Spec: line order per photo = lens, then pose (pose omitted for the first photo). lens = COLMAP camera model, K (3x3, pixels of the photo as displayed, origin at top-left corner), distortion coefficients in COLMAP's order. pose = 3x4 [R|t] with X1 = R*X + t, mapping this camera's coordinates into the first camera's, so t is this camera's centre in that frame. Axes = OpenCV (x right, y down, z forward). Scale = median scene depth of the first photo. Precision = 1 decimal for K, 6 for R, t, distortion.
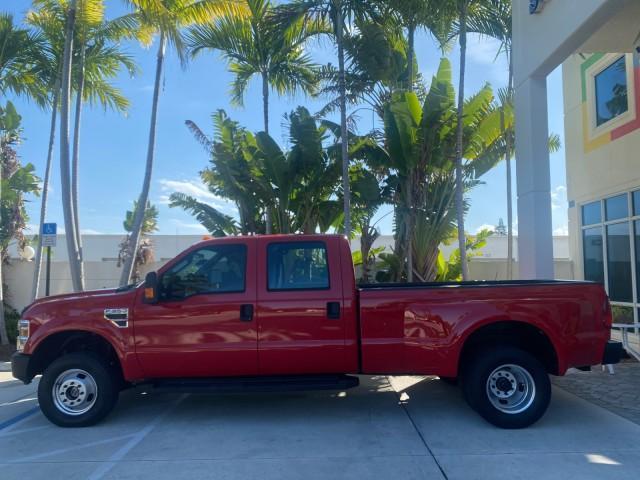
lens RADIAL K [[493.0, 0, 319.2], [0, 493.0, 241.7], [0, 0, 1]] dist [0.022500, -0.028701]
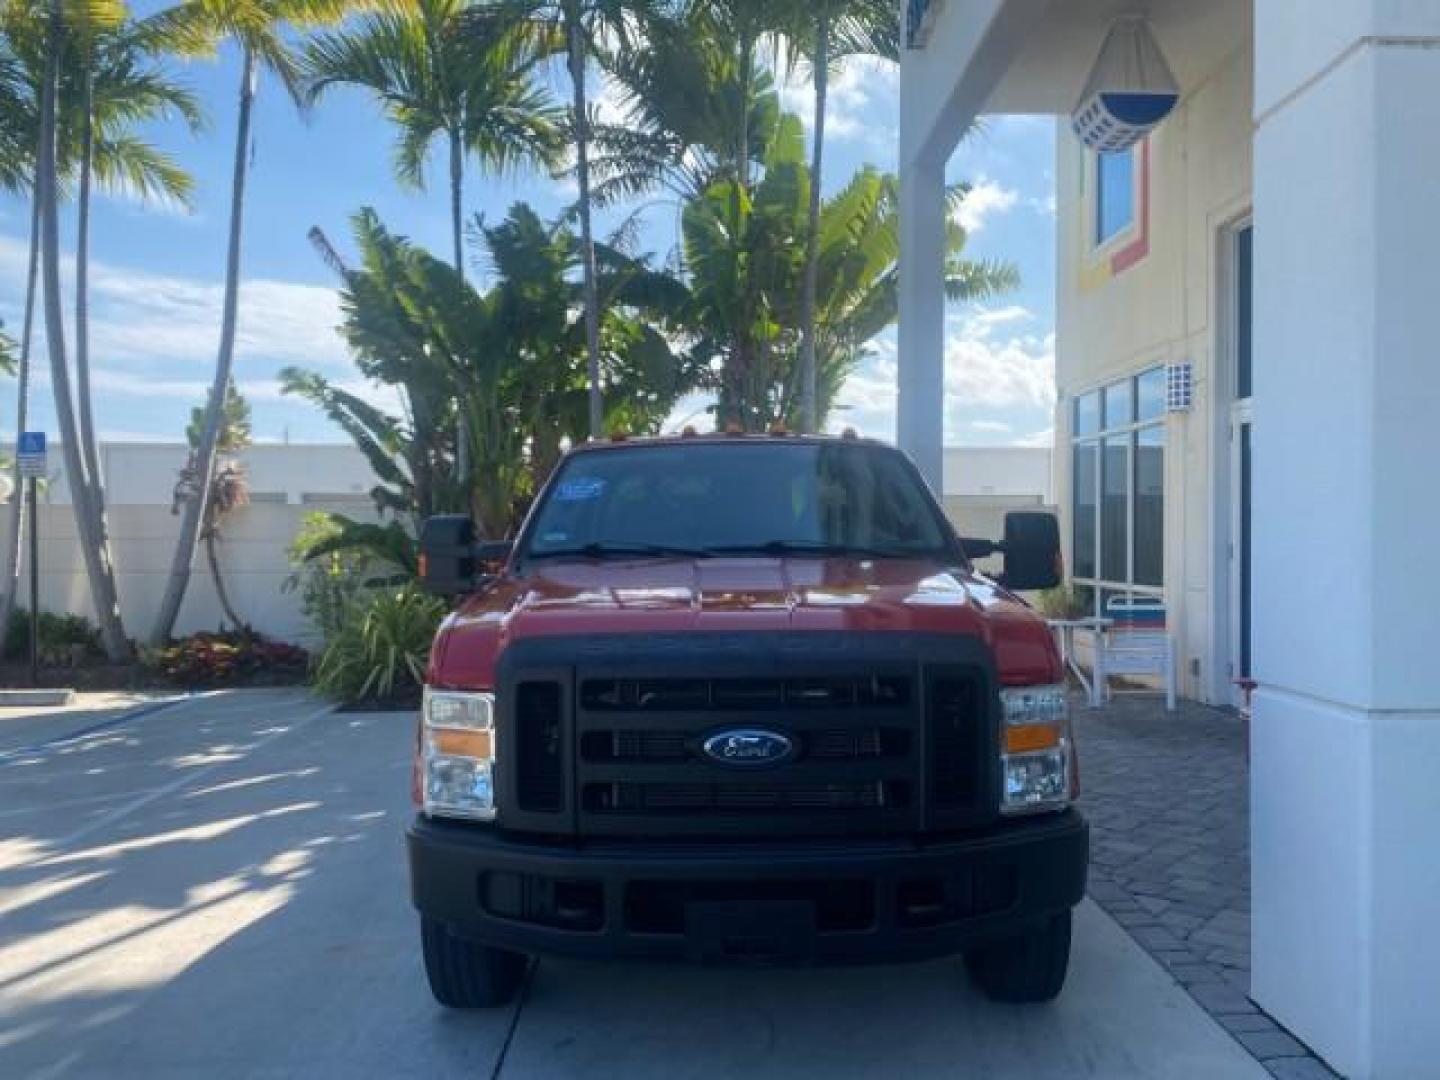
lens RADIAL K [[1109.2, 0, 721.6], [0, 1109.2, 544.2], [0, 0, 1]] dist [0.022500, -0.028701]
pose [[0.999787, 0.000085, 0.020659, 0.145070], [-0.001786, 0.996601, 0.082357, -0.016016], [-0.020582, -0.082377, 0.996389, -0.180397]]
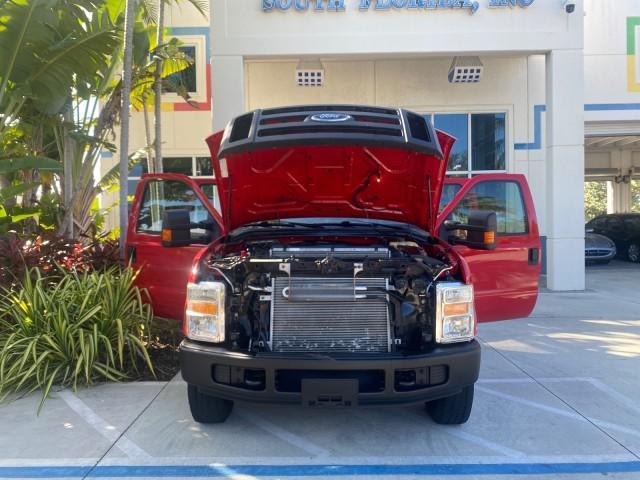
lens RADIAL K [[493.0, 0, 319.9], [0, 493.0, 239.1], [0, 0, 1]] dist [0.022500, -0.028701]
pose [[-0.002001, -0.031752, 0.999494, -0.603754], [-0.053895, 0.998047, 0.031598, 0.048927], [-0.998545, -0.053804, -0.003708, 0.601212]]
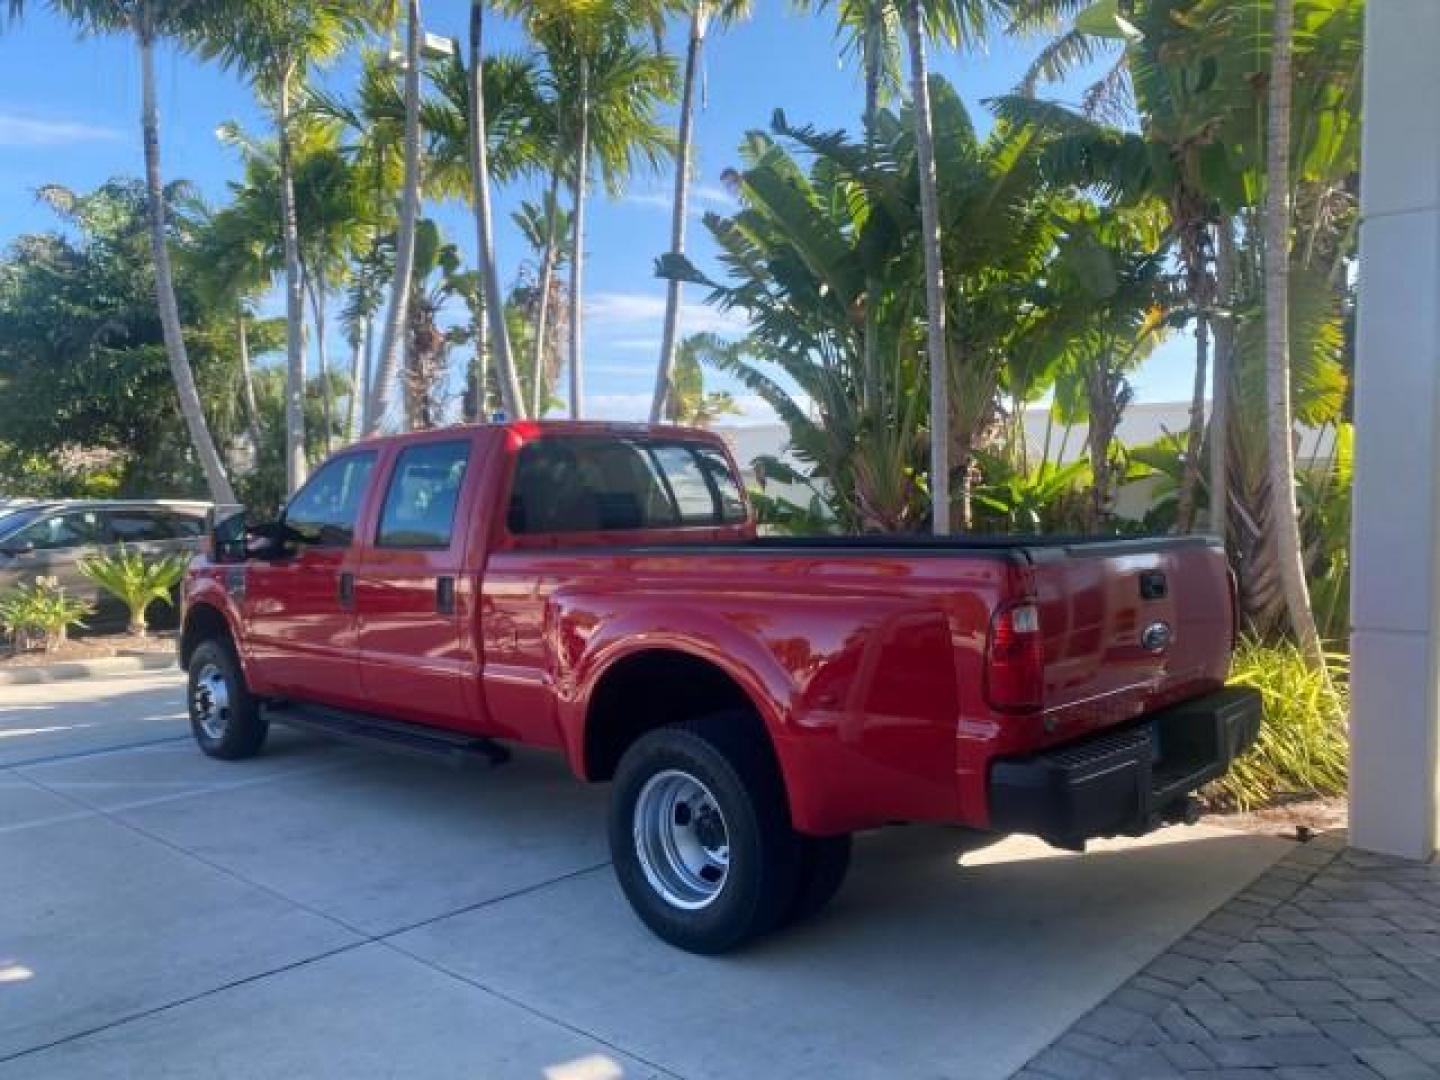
lens RADIAL K [[1109.2, 0, 717.8], [0, 1109.2, 545.7], [0, 0, 1]] dist [0.022500, -0.028701]
pose [[0.741763, 0.029830, -0.669998, 0.438488], [0.043080, 0.994828, 0.091988, 0.006139], [0.669277, -0.097097, 0.736642, 0.209558]]
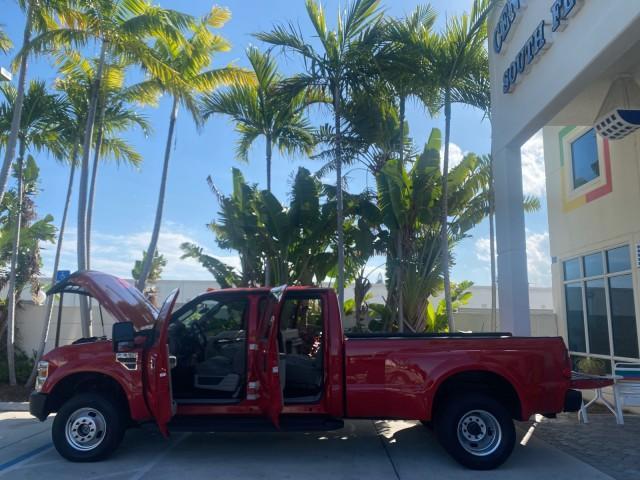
lens RADIAL K [[493.0, 0, 319.7], [0, 493.0, 242.0], [0, 0, 1]] dist [0.022500, -0.028701]
pose [[0.999855, 0.016347, -0.004783, 0.012960], [-0.016715, 0.995707, -0.091036, -0.009826], [0.003275, 0.091103, 0.995836, -0.066916]]
